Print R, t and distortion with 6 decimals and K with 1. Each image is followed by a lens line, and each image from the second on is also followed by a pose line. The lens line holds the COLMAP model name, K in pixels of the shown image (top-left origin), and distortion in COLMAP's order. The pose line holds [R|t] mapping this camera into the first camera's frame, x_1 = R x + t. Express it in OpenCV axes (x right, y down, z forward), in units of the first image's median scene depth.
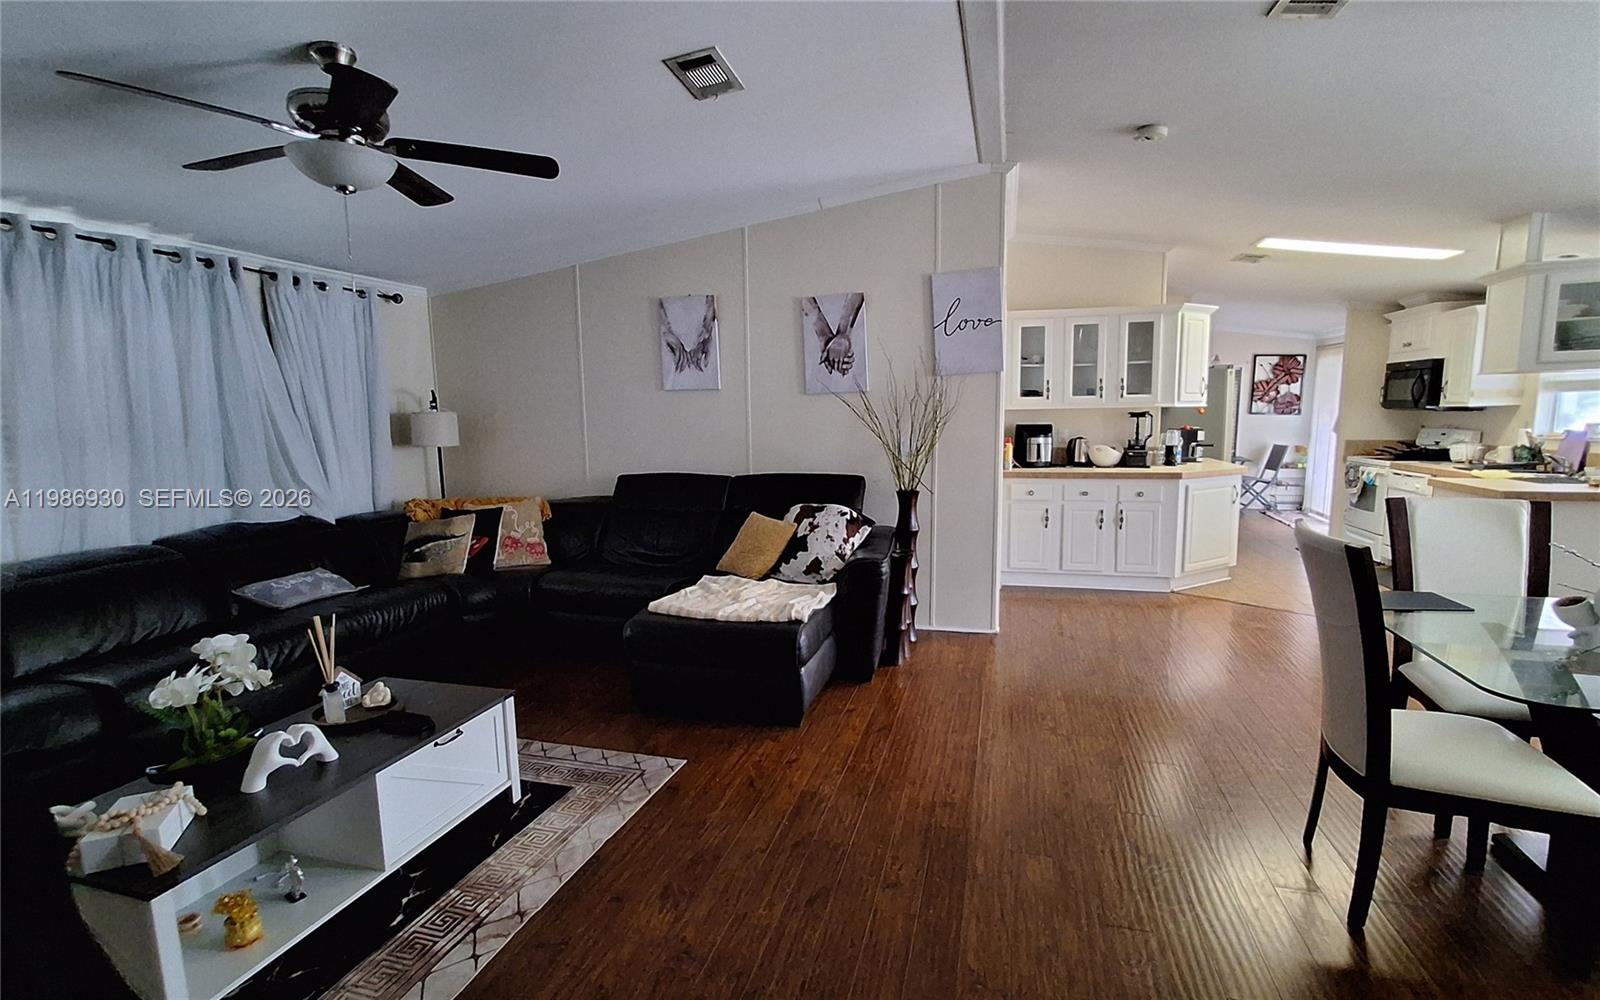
lens RADIAL K [[725.5, 0, 822.6], [0, 725.5, 505.9], [0, 0, 1]] dist [-0.004899, -0.000503]
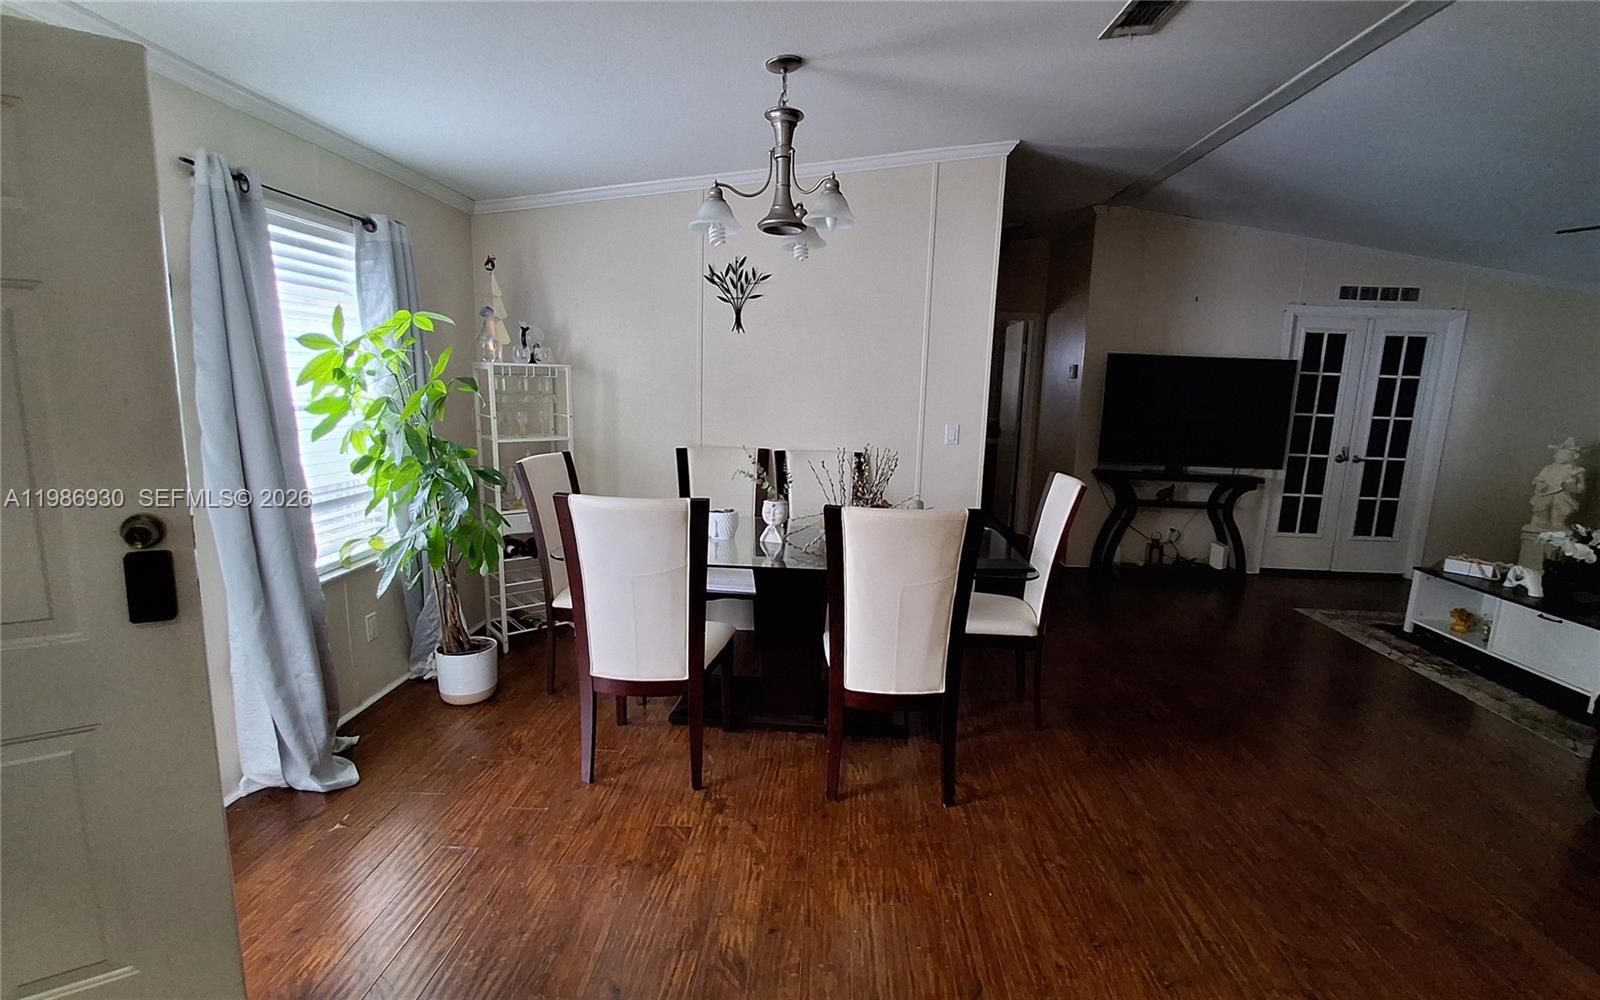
lens RADIAL K [[738.2, 0, 815.9], [0, 738.2, 509.7], [0, 0, 1]] dist [-0.037654, 0.031042]
pose [[-0.975191, 0.018058, -0.220627, 0.785662], [-0.050405, 0.952373, 0.300741, -0.171417], [0.215550, 0.304401, -0.927835, 1.178114]]
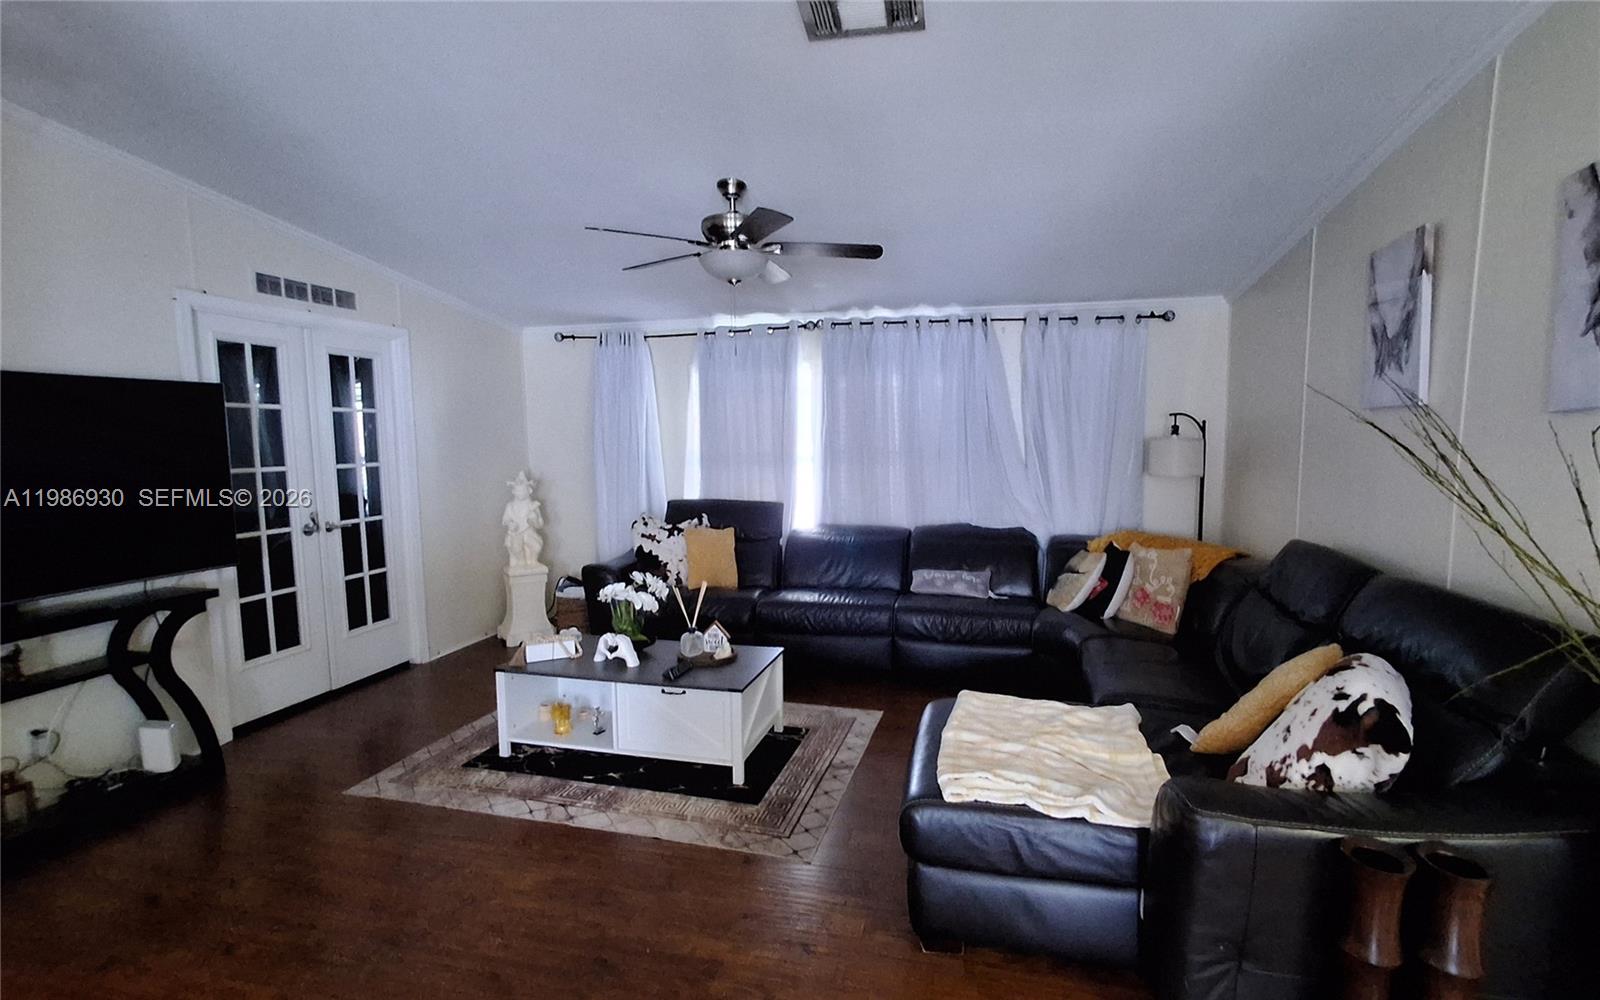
lens RADIAL K [[735.2, 0, 827.1], [0, 735.2, 507.8], [0, 0, 1]] dist [-0.000641, -0.007817]
pose [[0.026222, 0.113650, -0.993175, 0.448714], [-0.125769, 0.985997, 0.109508, -0.110446], [0.991713, 0.122039, 0.040148, 0.678932]]
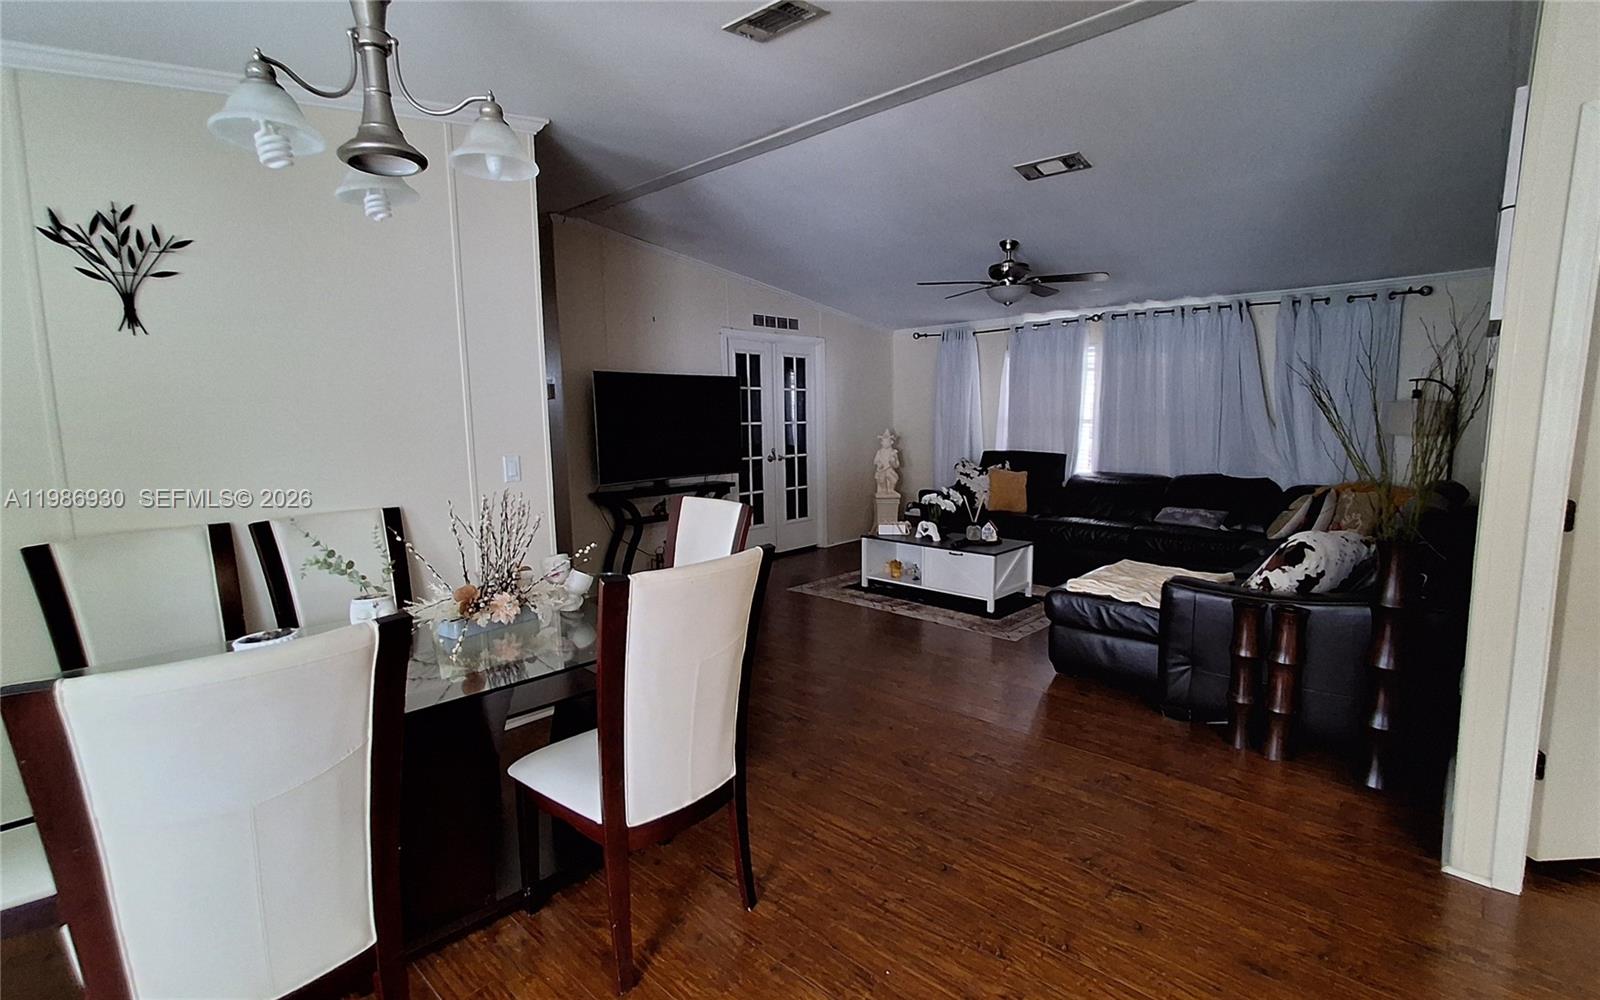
lens RADIAL K [[735.2, 0, 827.1], [0, 735.2, 507.8], [0, 0, 1]] dist [-0.000641, -0.007817]
pose [[-0.456086, 0.132784, -0.879974, 0.935879], [-0.099735, 0.974951, 0.198807, -0.130400], [0.884329, 0.178438, -0.431418, 0.917830]]
